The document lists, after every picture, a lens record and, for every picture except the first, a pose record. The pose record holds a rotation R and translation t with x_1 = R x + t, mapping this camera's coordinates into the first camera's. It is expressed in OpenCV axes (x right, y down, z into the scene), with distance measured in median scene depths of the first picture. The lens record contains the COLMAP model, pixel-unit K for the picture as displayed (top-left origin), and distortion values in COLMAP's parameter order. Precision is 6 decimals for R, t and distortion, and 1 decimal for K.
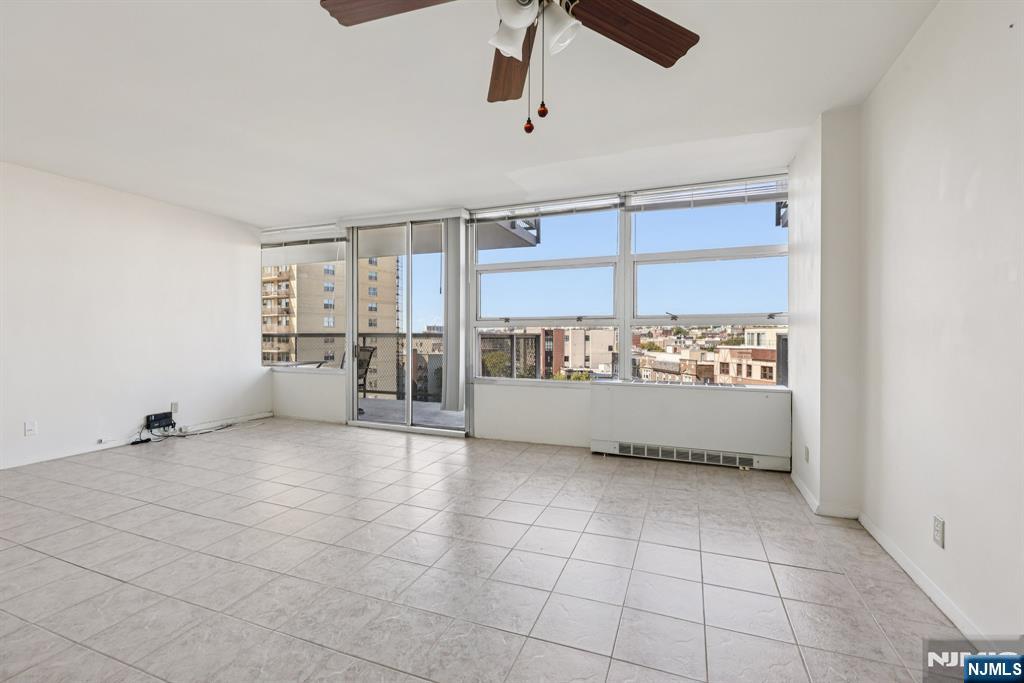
lens RADIAL K [[430.6, 0, 514.9], [0, 430.6, 332.6], [0, 0, 1]] dist [0.002690, 0.000256]
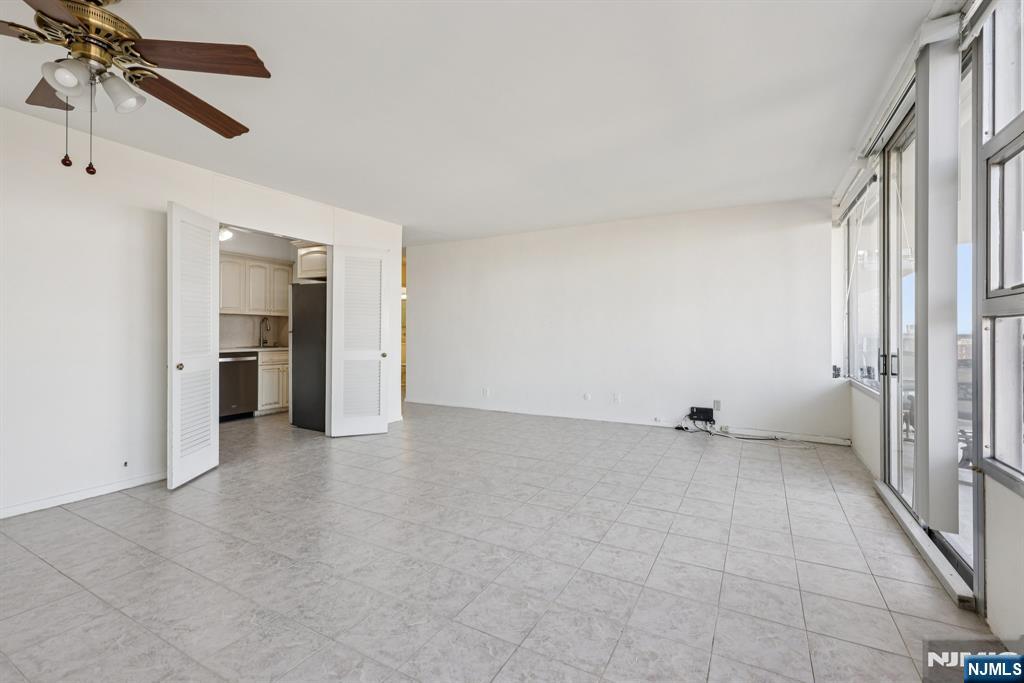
lens RADIAL K [[430.6, 0, 514.9], [0, 430.6, 332.6], [0, 0, 1]] dist [0.002690, 0.000256]
pose [[-0.124397, -0.001915, -0.992231, 0.327704], [0.004767, 0.999985, -0.002527, -0.002574], [0.992221, -0.005044, -0.124386, 0.687658]]
